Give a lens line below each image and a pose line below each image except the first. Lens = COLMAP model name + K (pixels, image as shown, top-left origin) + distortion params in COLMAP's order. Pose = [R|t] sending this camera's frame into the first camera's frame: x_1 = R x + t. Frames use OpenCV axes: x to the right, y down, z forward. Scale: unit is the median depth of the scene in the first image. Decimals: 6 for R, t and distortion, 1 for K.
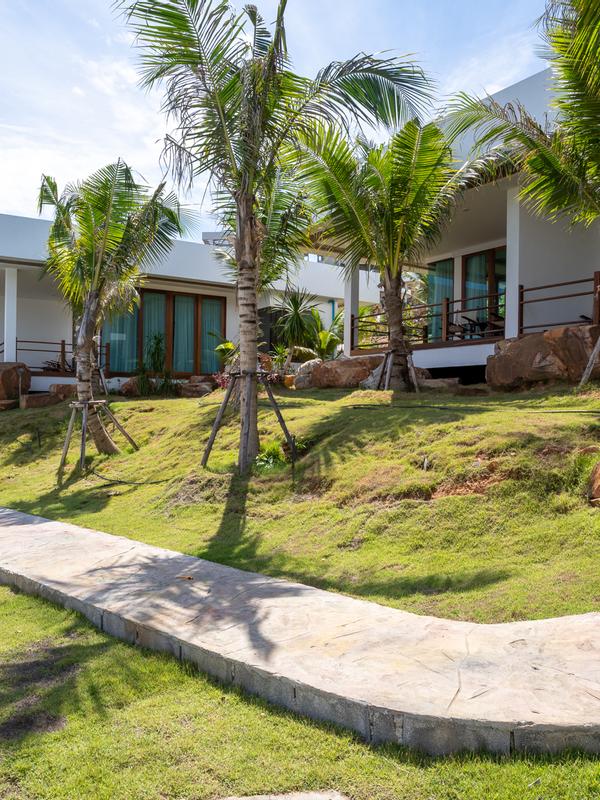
lens RADIAL K [[571.4, 0, 300.0], [0, 571.4, 400.0], [0, 0, 1]] dist [-0.048156, 0.001075]
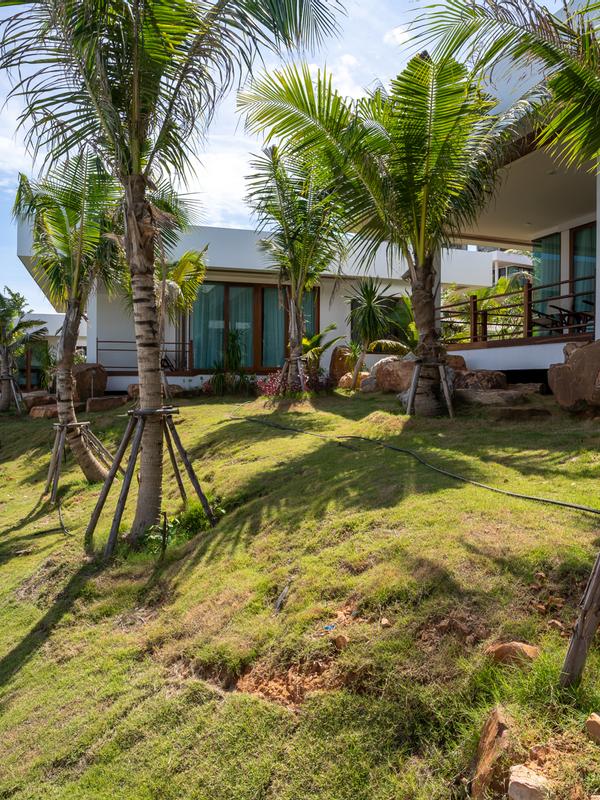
lens RADIAL K [[571.4, 0, 300.0], [0, 571.4, 400.0], [0, 0, 1]] dist [-0.048156, 0.001075]
pose [[0.974867, -0.000215, -0.222789, 0.188124], [0.005843, 0.999680, 0.024602, -0.056143], [0.222712, -0.025285, 0.974556, 0.214174]]
